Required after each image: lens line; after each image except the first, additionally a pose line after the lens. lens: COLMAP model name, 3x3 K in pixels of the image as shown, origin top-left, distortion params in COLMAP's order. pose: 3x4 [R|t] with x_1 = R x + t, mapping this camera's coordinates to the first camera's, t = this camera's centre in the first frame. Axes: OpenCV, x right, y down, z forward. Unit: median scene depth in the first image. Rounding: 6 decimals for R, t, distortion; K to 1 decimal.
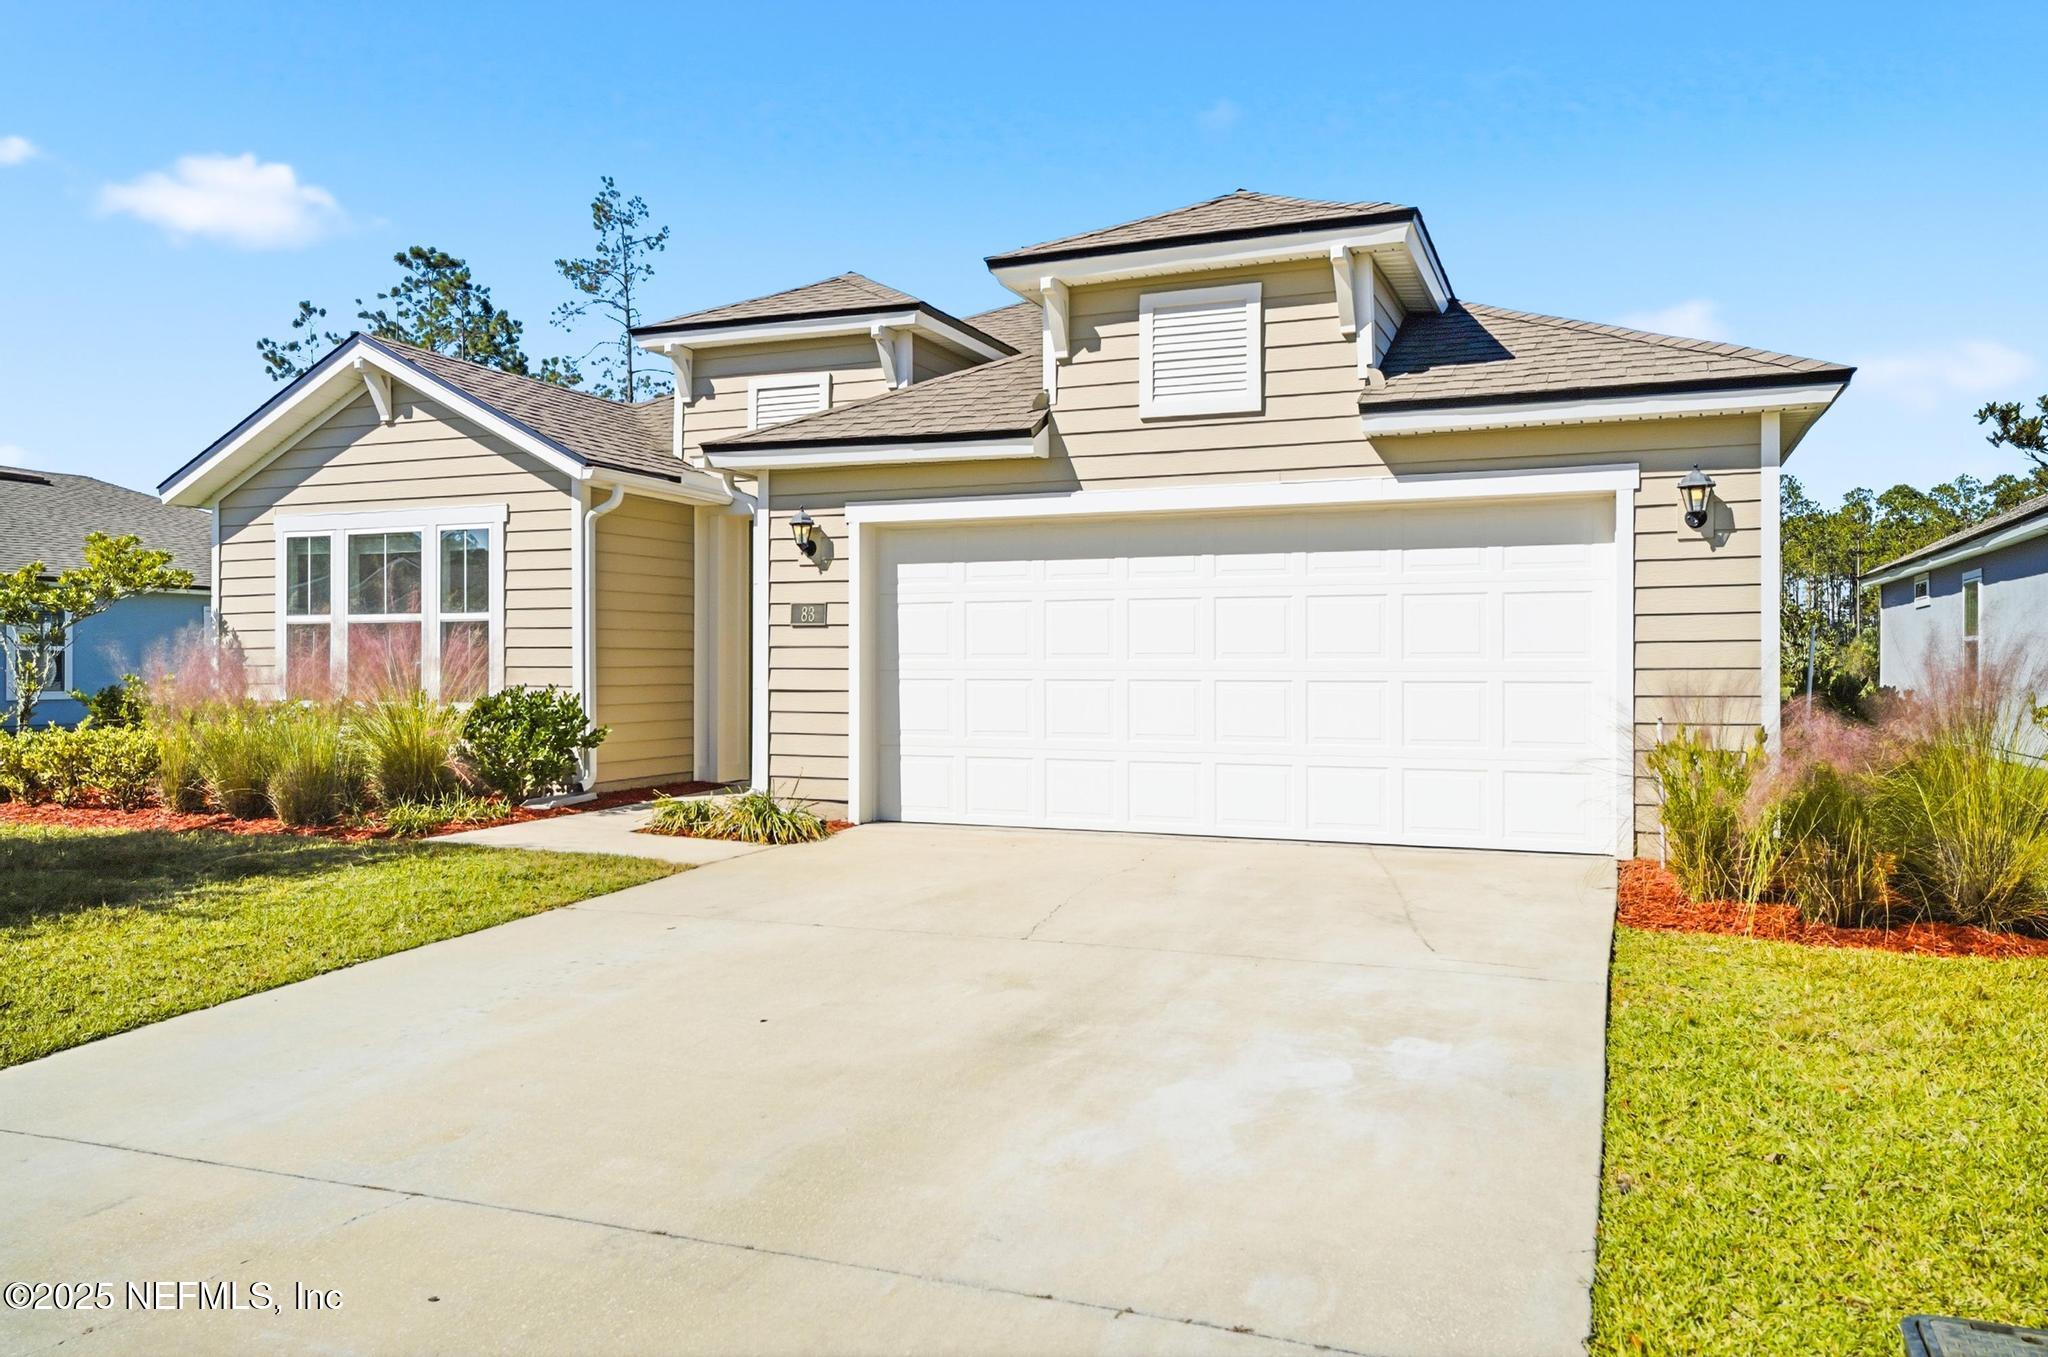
lens RADIAL K [[1510.3, 0, 1023.7], [0, 1510.3, 677.2], [0, 0, 1]] dist [0.001123, 0.030103]
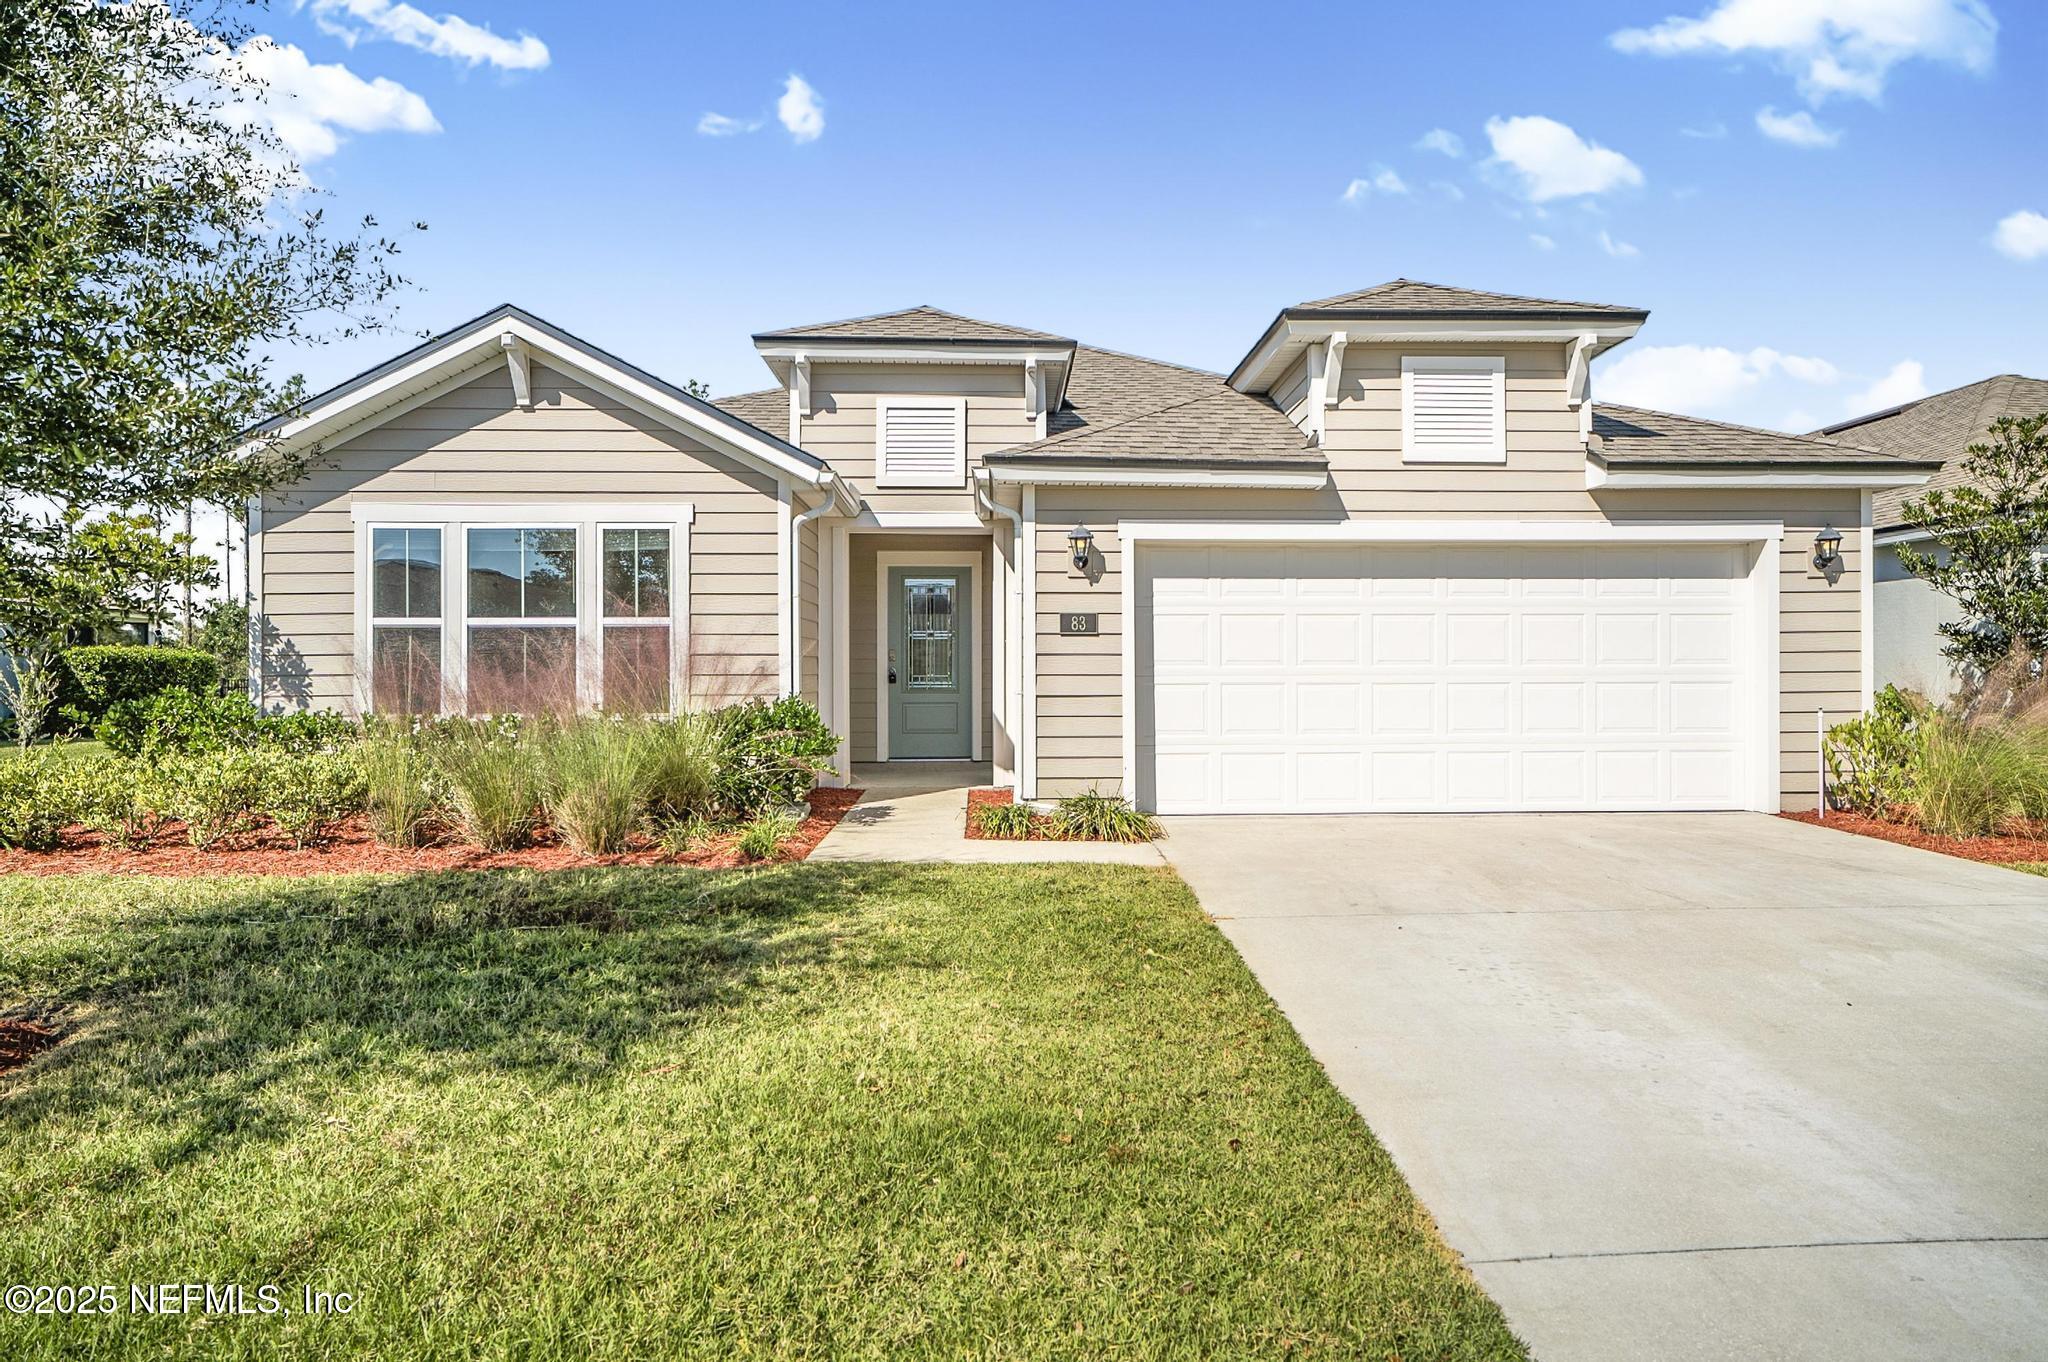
lens RADIAL K [[1196.6, 0, 1026.1], [0, 1196.6, 676.4], [0, 0, 1]] dist [0.002467, 0.000026]
pose [[0.904445, -0.006191, 0.426545, -0.478507], [0.006857, 0.999976, -0.000024, -0.004224], [-0.426534, 0.002946, 0.904467, 0.228262]]
